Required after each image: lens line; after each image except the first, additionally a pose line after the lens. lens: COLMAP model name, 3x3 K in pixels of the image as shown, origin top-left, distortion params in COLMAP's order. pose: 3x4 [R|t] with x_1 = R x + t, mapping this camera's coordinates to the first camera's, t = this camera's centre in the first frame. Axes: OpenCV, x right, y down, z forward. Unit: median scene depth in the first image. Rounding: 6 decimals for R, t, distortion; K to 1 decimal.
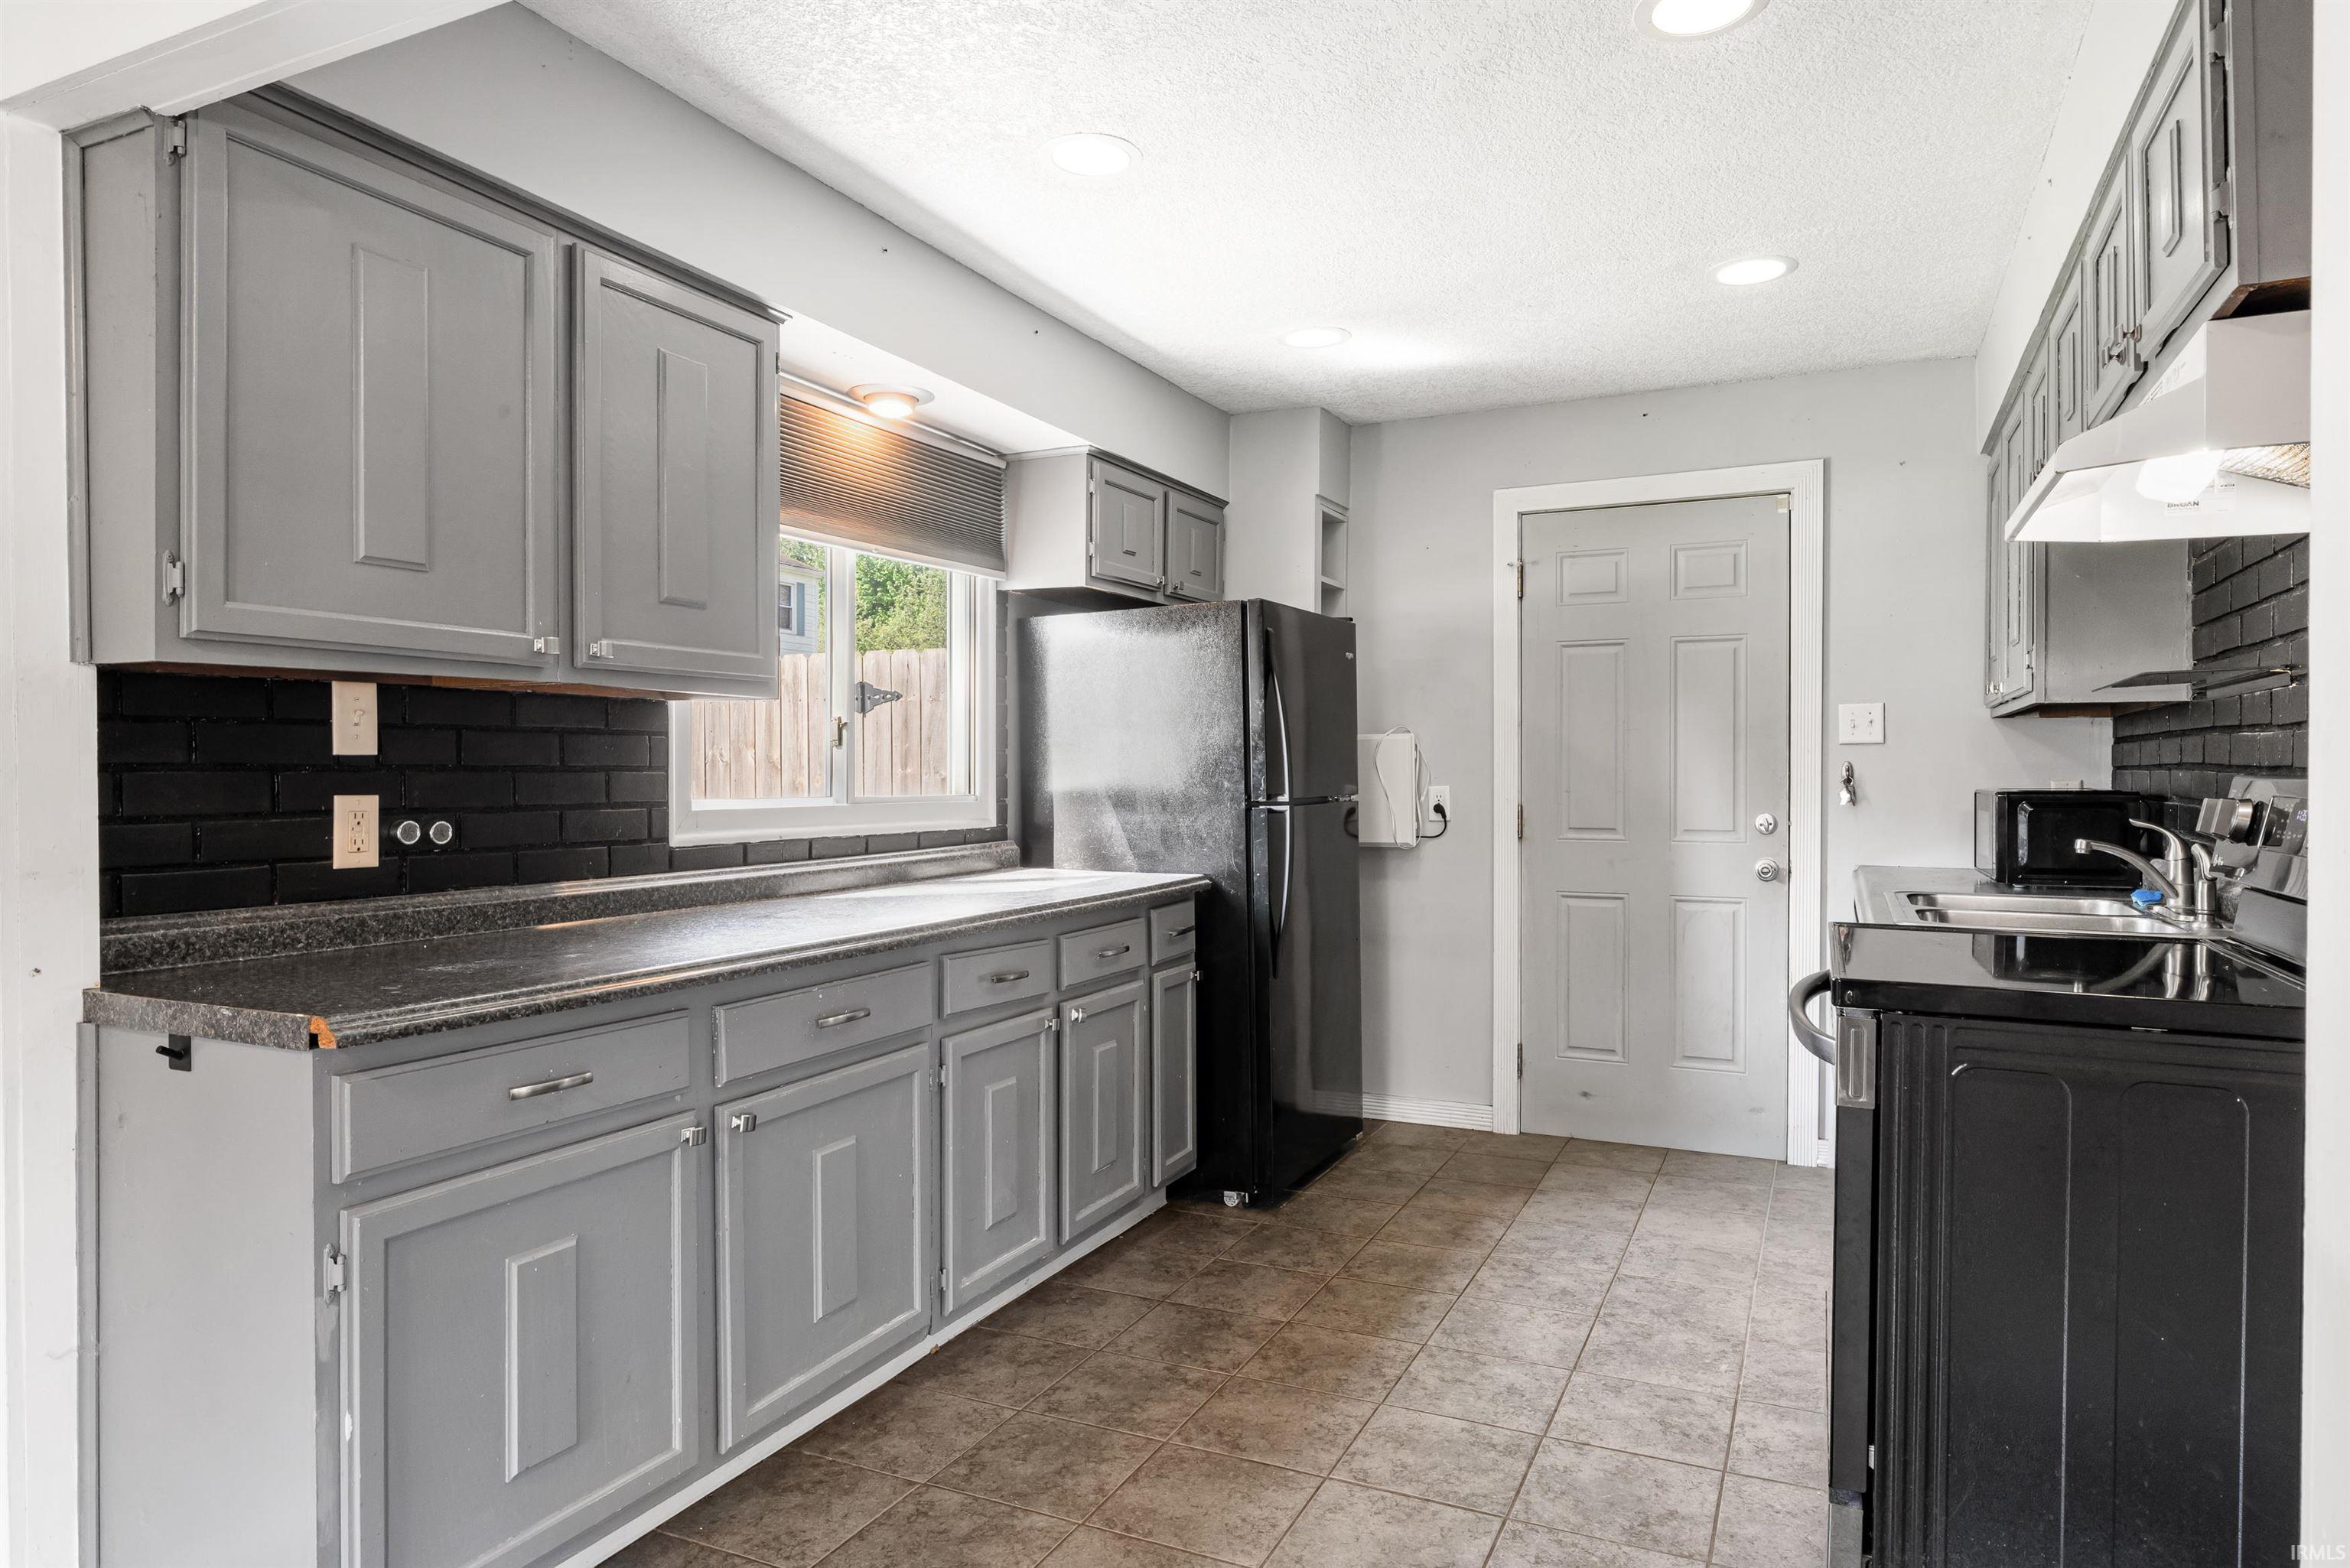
lens RADIAL K [[1388.6, 0, 1181.3], [0, 1388.6, 785.1], [0, 0, 1]] dist [-0.014285, 0.004964]
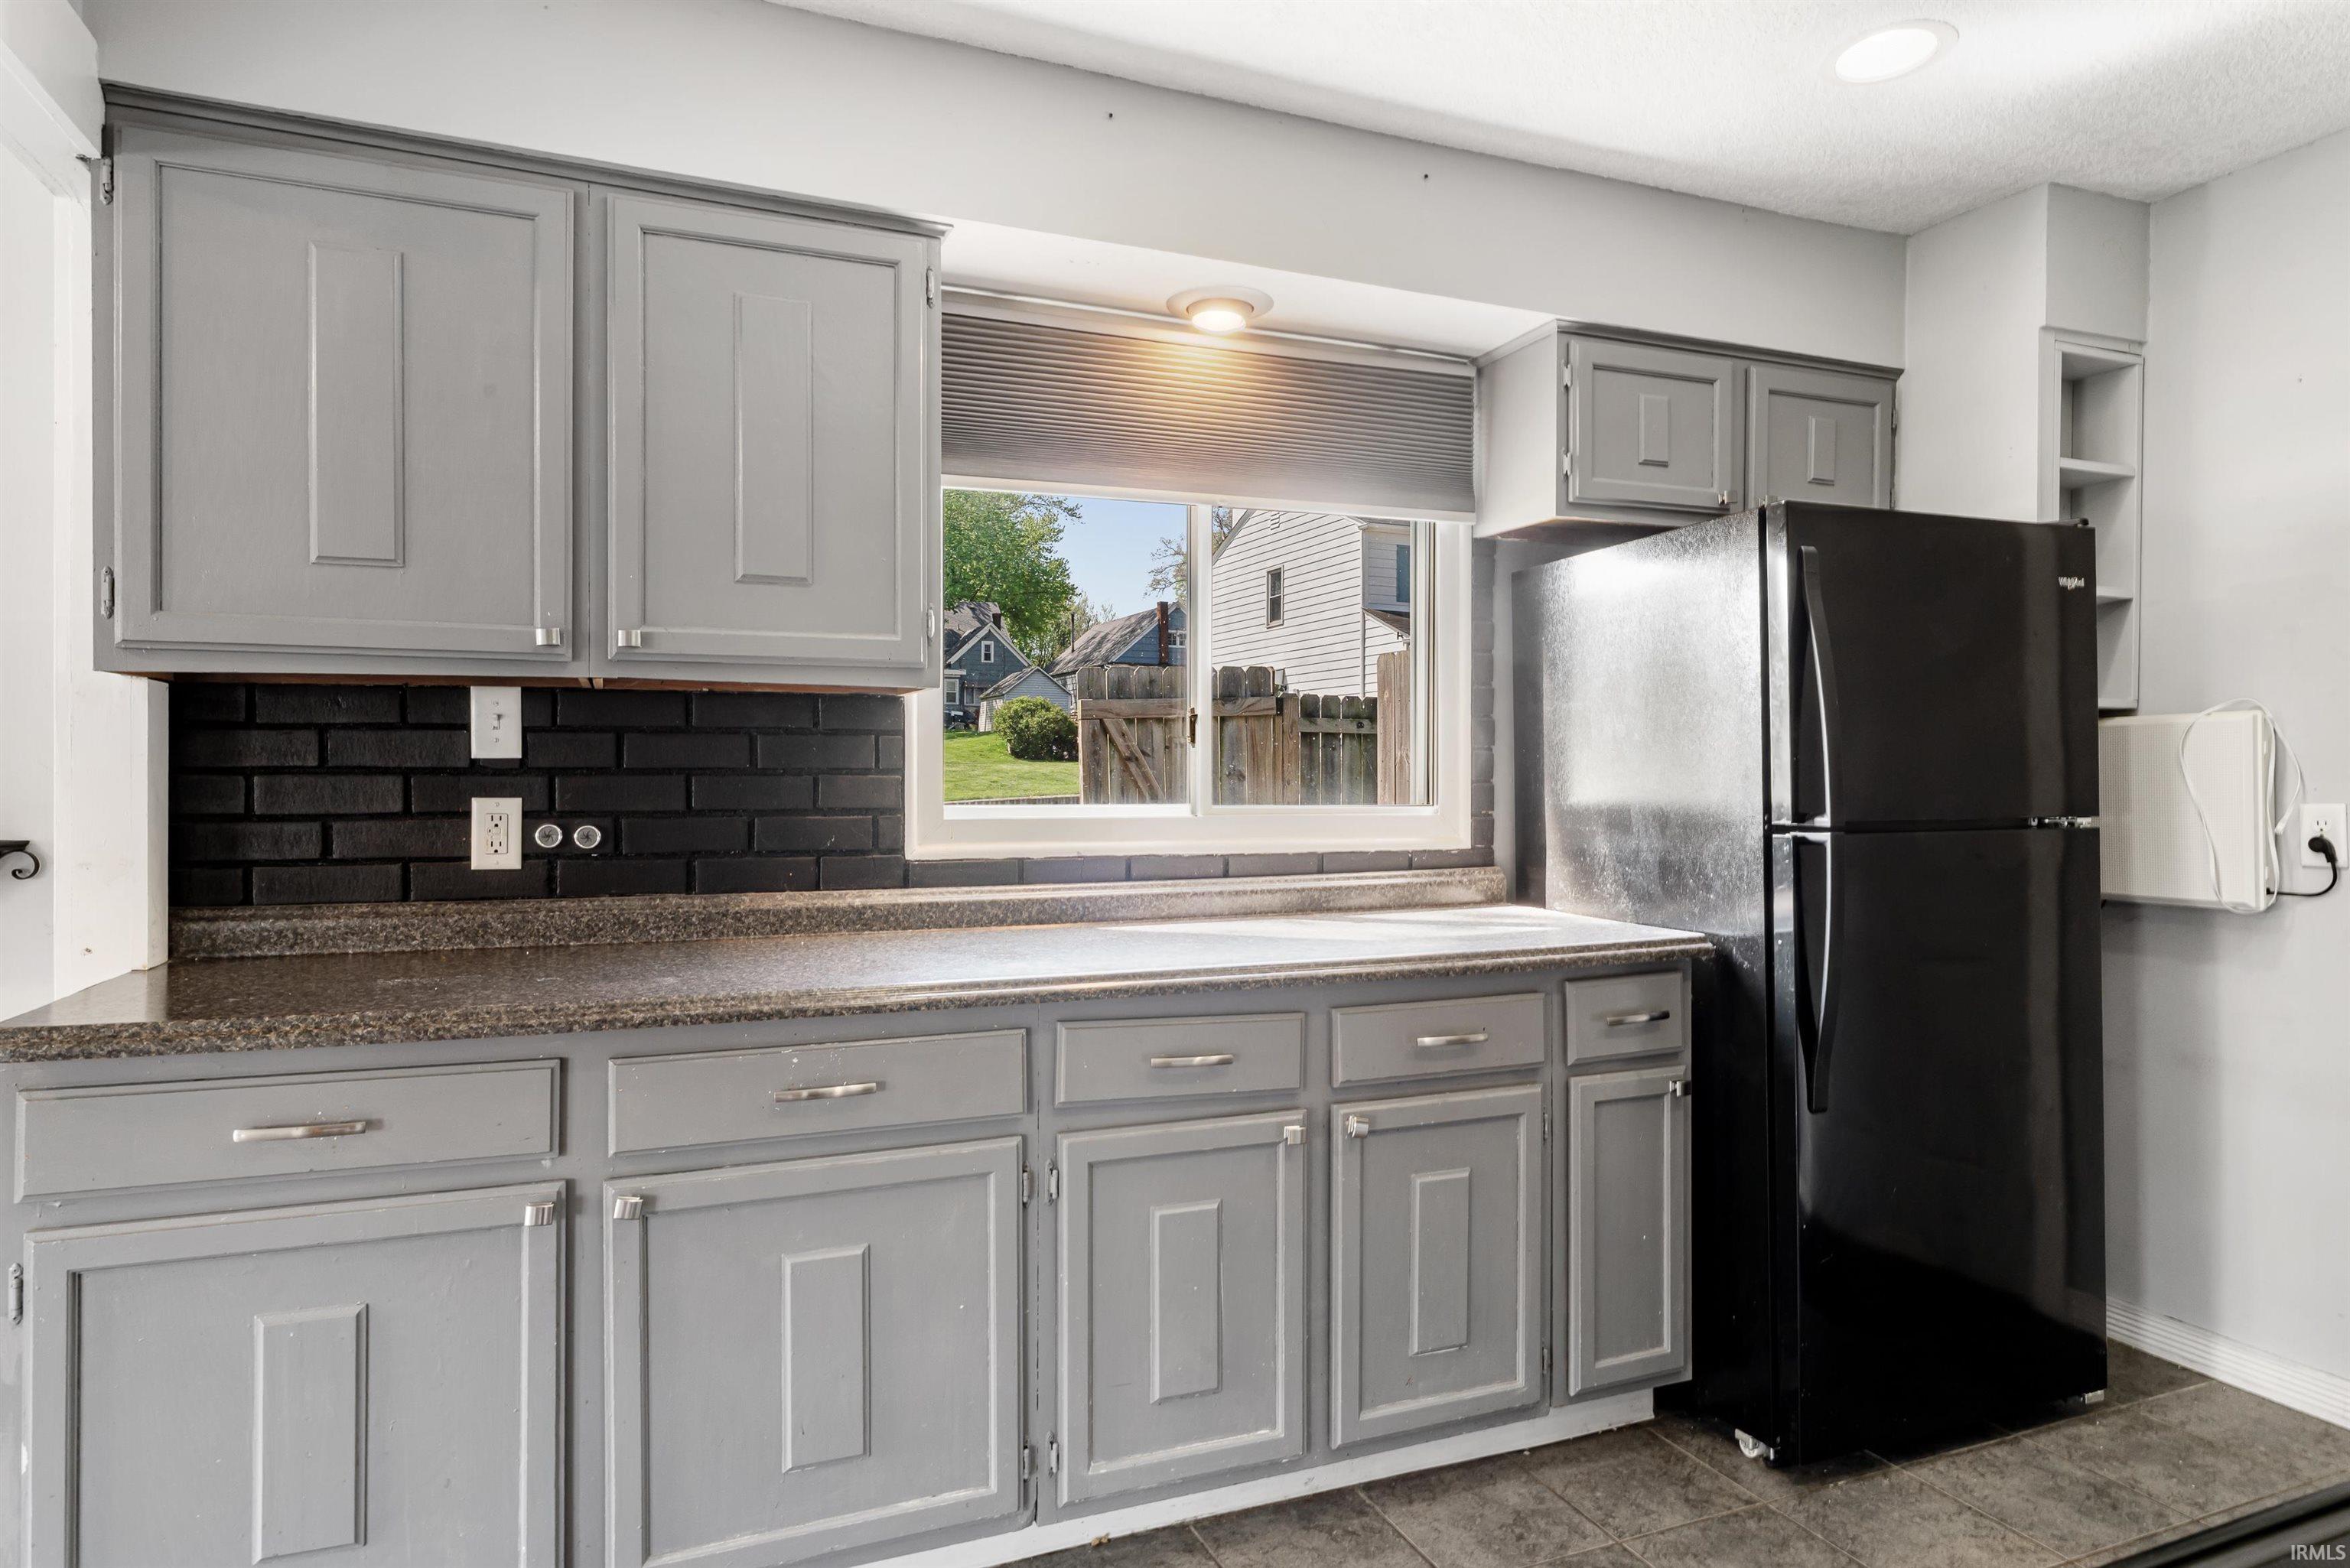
lens RADIAL K [[1314.6, 0, 1185.6], [0, 1314.6, 782.1], [0, 0, 1]] dist [-0.011649, 0.006069]
pose [[0.731757, 0.005376, -0.681545, 0.310018], [-0.008384, 0.999964, -0.001113, -0.005282], [0.681515, 0.006529, 0.731775, 0.457327]]
